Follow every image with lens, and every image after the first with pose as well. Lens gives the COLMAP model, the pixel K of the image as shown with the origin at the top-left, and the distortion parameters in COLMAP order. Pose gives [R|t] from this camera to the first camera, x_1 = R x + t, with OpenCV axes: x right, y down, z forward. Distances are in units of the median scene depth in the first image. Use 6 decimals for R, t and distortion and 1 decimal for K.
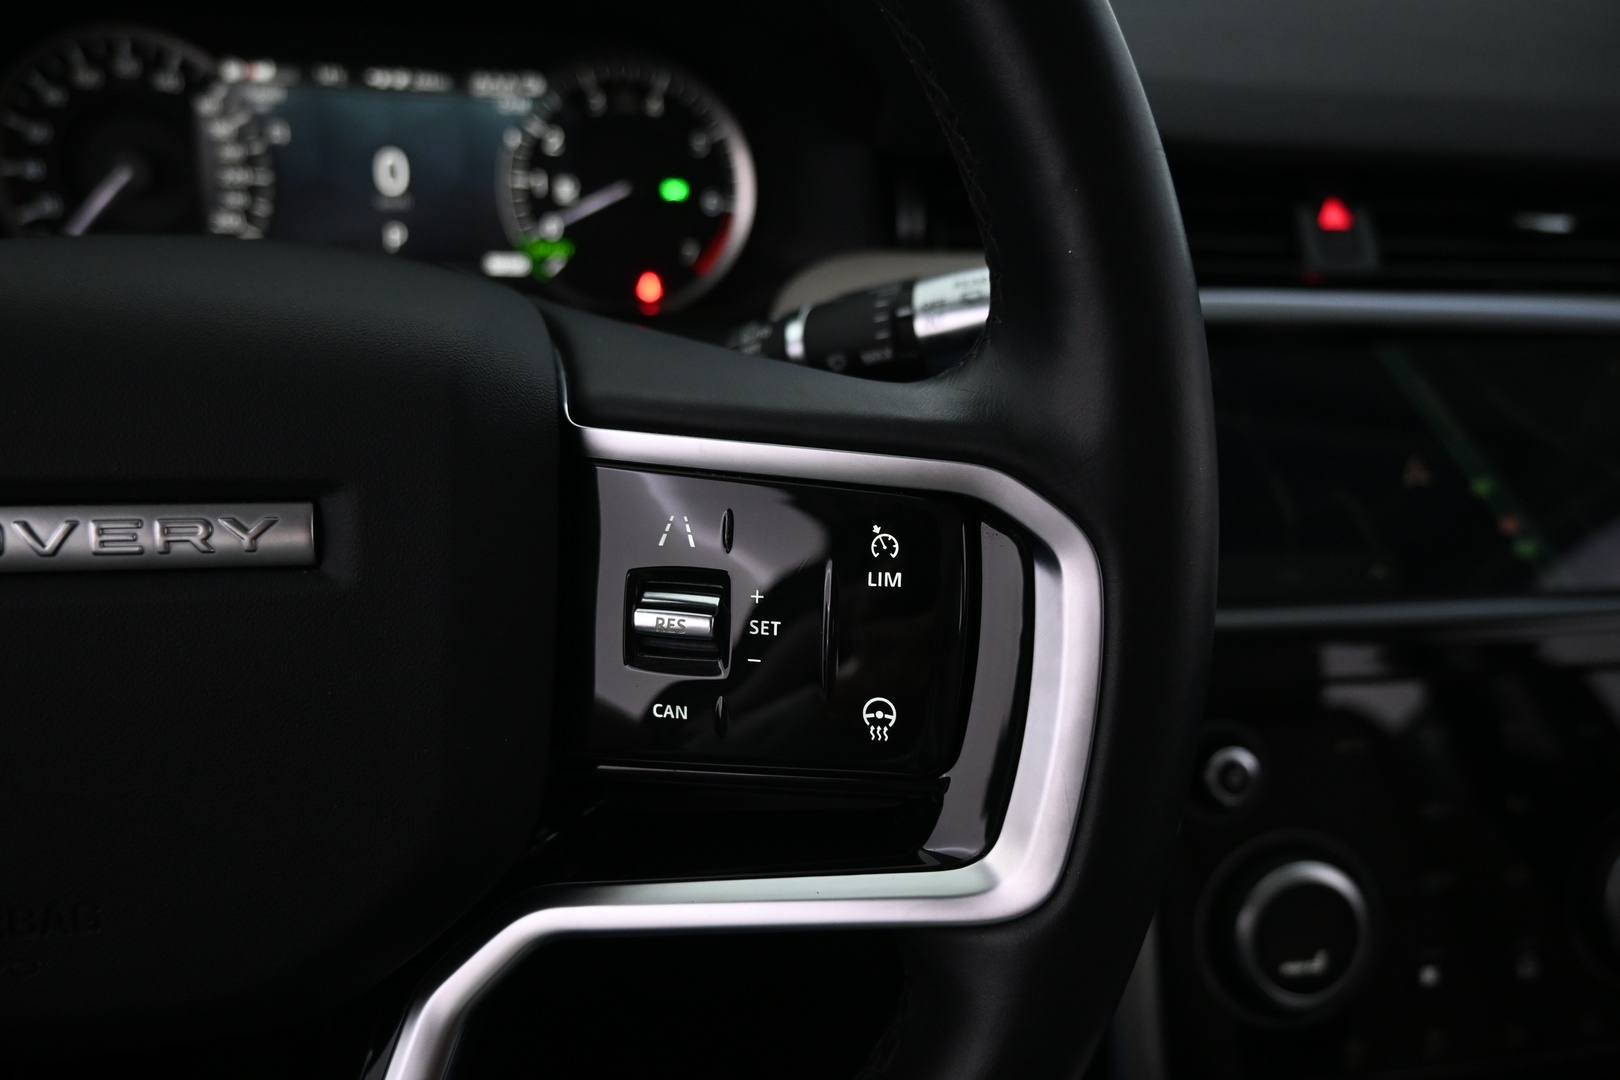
lens RADIAL K [[1085.8, 0, 801.1], [0, 1085.8, 538.3], [0, 0, 1]] dist [-0.003453, 0.001097]
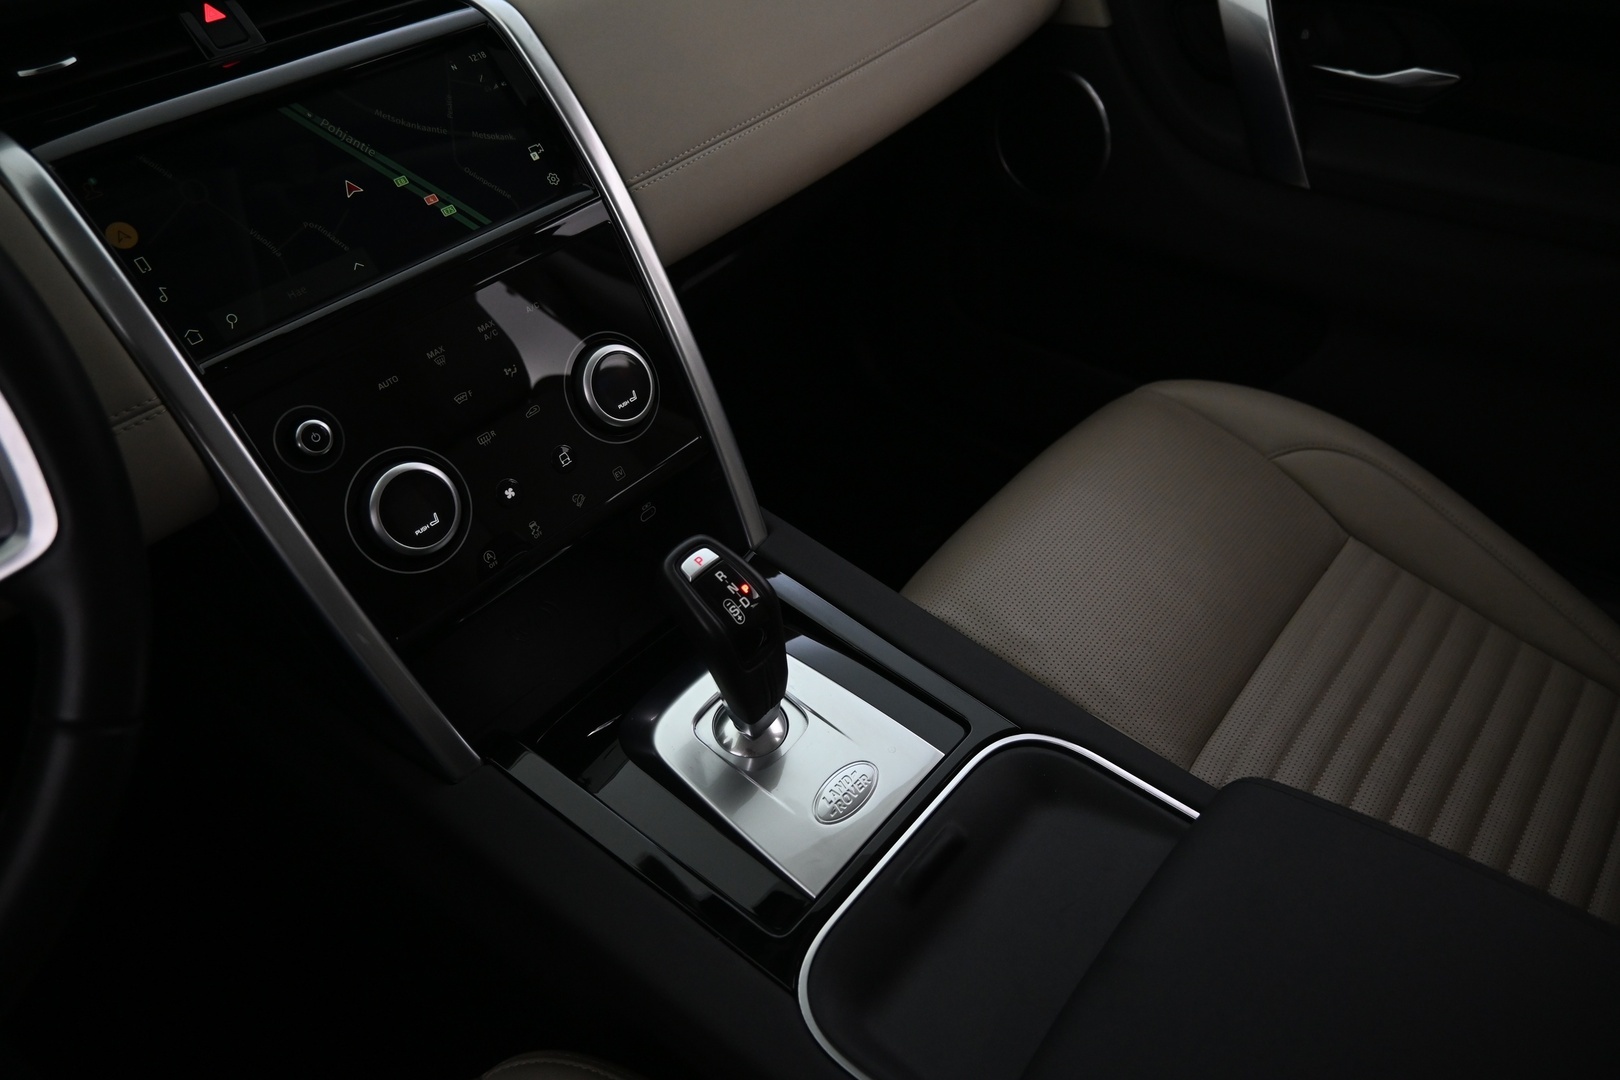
lens RADIAL K [[1085.8, 0, 798.6], [0, 1085.8, 538.8], [0, 0, 1]] dist [-0.003453, 0.001097]
pose [[0.747112, -0.500369, 0.437555, 0.169024], [0.392829, 0.863395, 0.316597, 0.125595], [-0.536199, -0.064649, 0.841612, -0.582602]]
